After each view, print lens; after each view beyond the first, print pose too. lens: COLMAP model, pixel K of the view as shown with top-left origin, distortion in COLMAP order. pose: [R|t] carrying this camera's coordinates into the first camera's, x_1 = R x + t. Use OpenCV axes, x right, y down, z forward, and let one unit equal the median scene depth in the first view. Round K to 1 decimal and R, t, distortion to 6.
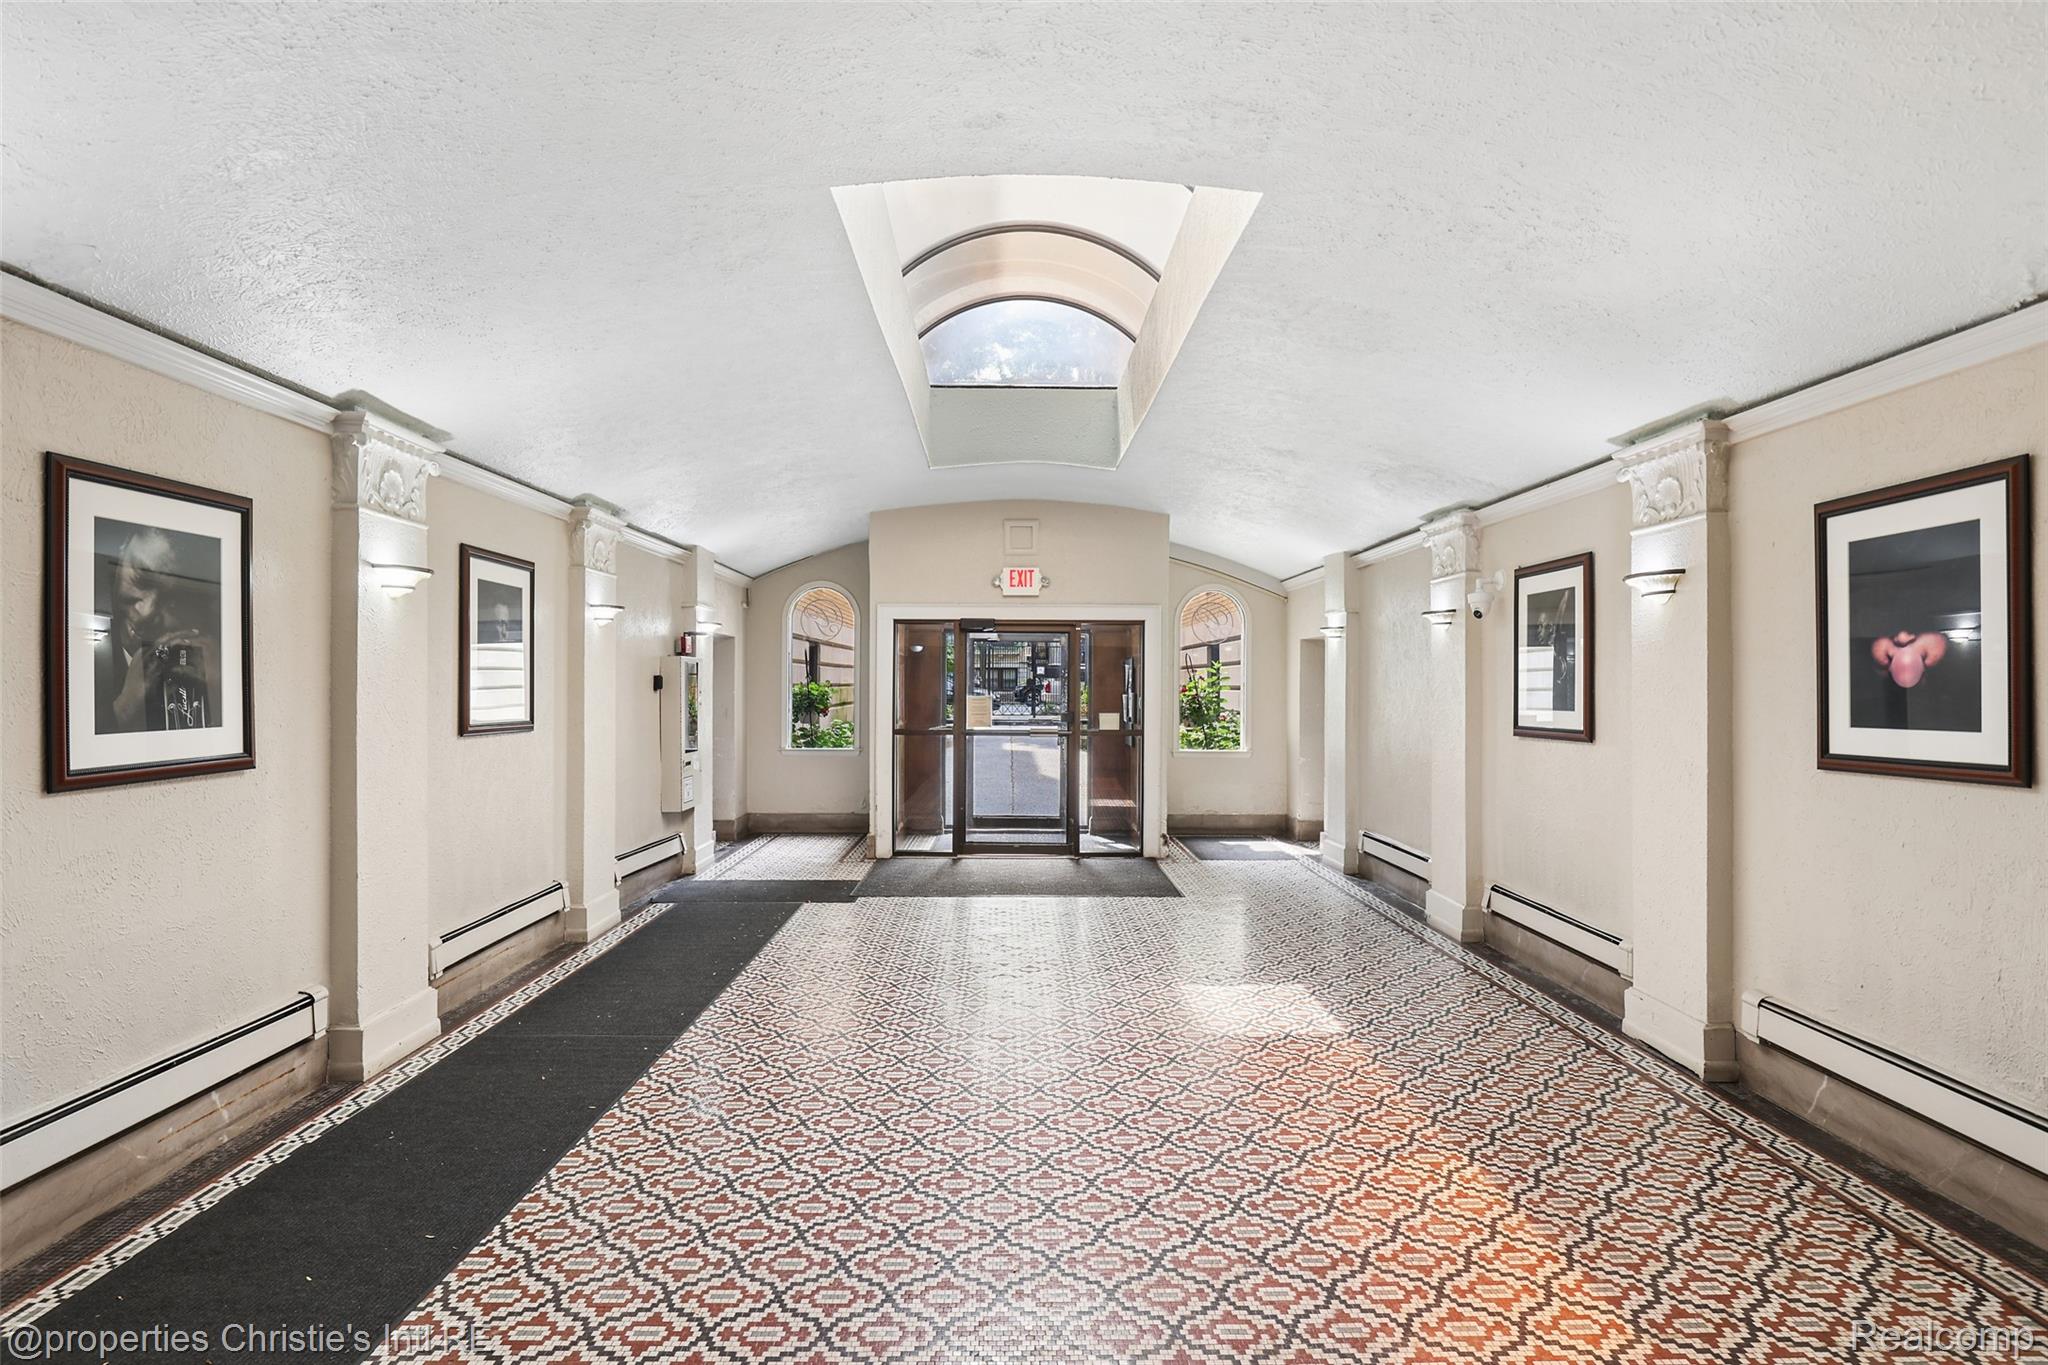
lens RADIAL K [[1179.0, 0, 1024.9], [0, 1179.0, 682.3], [0, 0, 1]] dist [-0.000005, 0.000000]
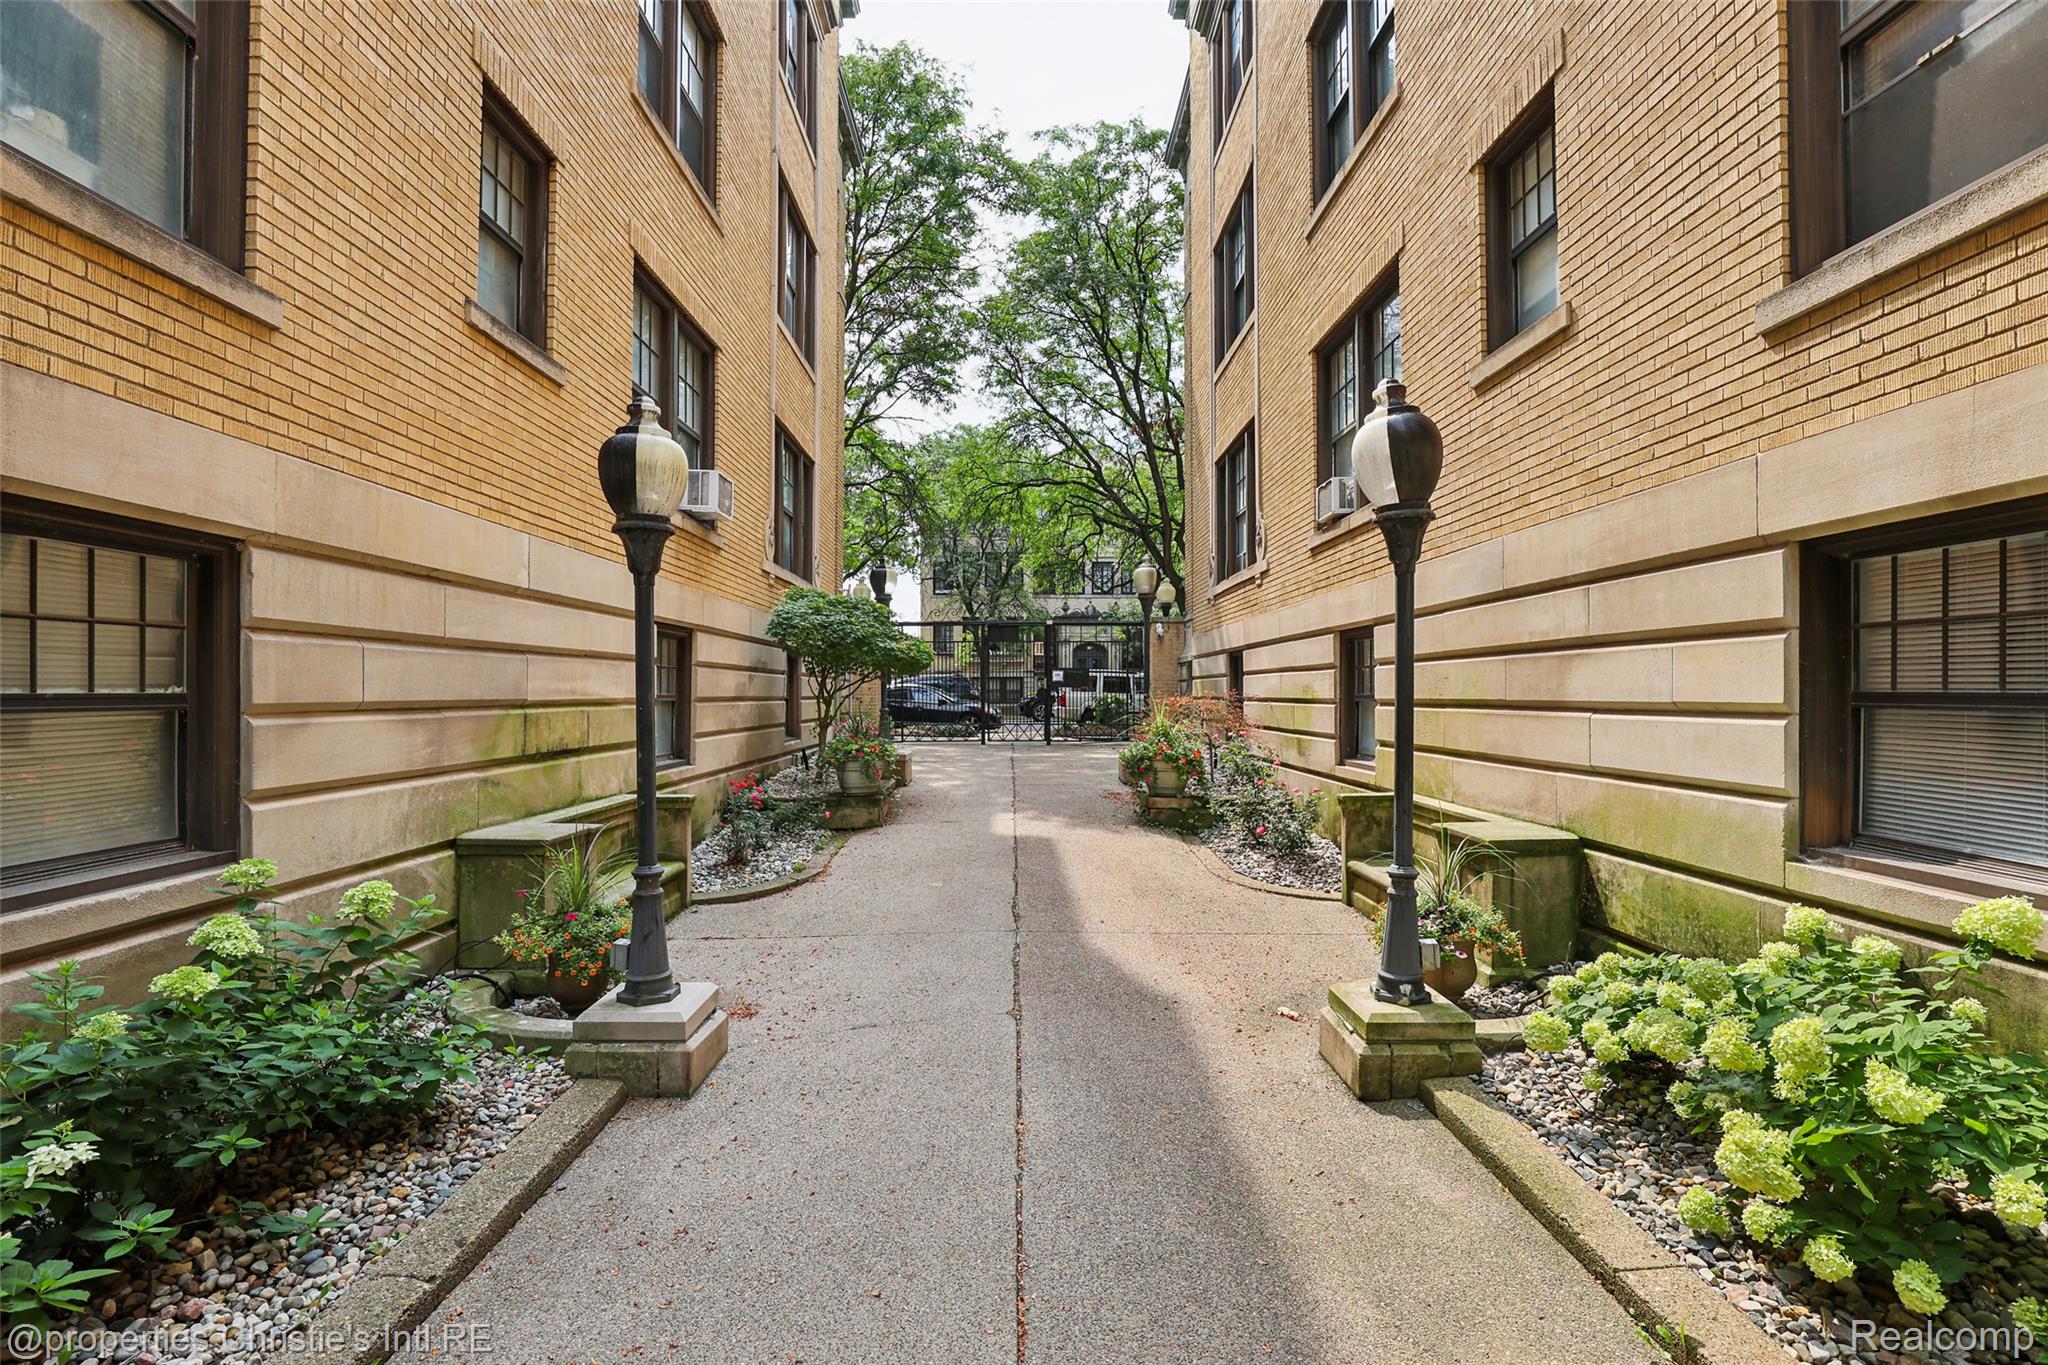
lens RADIAL K [[939.2, 0, 1024.1], [0, 939.2, 688.6], [0, 0, 1]] dist [0.009214, -0.003169]
pose [[0.999973, -0.004669, -0.005594, -0.002283], [0.004639, 0.999974, -0.005485, 0.000141], [0.005619, 0.005459, 0.999969, 0.369428]]
